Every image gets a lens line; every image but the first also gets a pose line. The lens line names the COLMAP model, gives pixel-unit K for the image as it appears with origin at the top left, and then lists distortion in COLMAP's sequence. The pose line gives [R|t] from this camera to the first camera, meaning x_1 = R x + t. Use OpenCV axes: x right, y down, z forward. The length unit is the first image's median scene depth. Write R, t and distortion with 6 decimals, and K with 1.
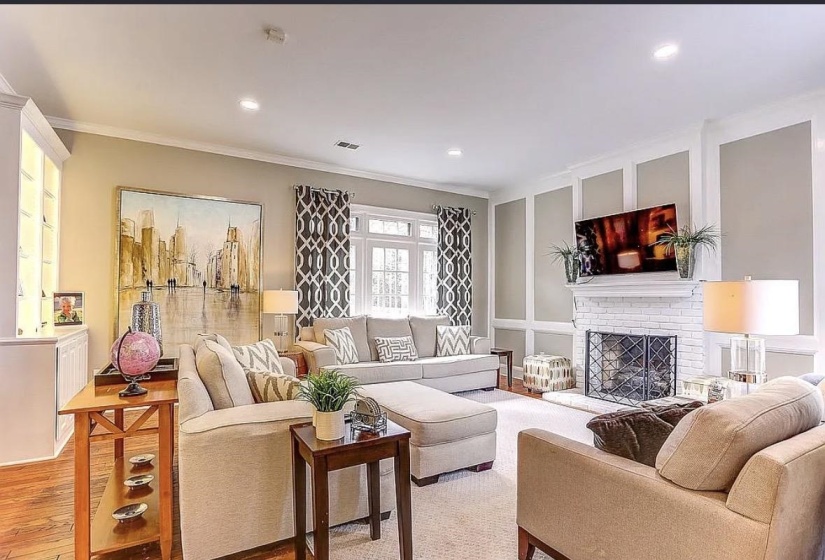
lens RADIAL K [[424.0, 0, 402.6], [0, 424.0, 280.7], [0, 0, 1]] dist [-0.012574, 0.000279]
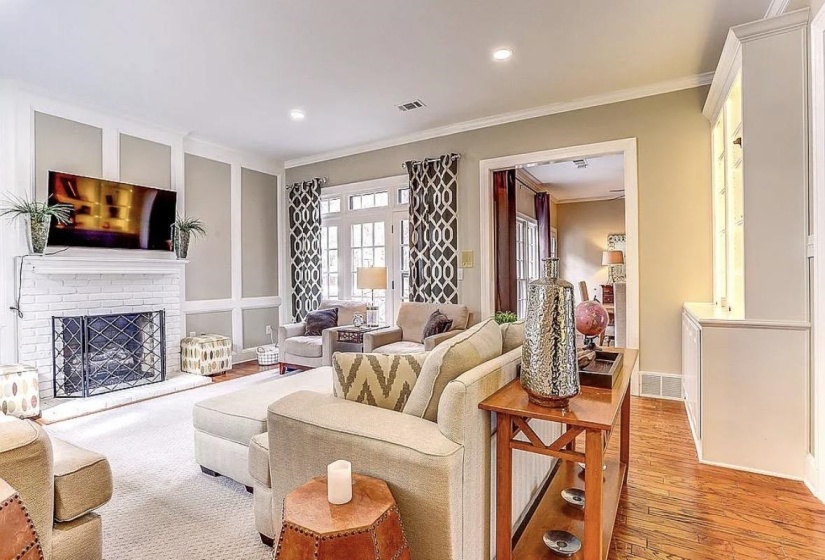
lens RADIAL K [[424.0, 0, 402.6], [0, 424.0, 280.7], [0, 0, 1]] dist [-0.012574, 0.000279]
pose [[-0.467373, -0.009912, 0.884005, -0.600849], [-0.032954, 0.999438, -0.006216, 0.040510], [-0.883446, -0.032037, -0.467437, 0.921894]]
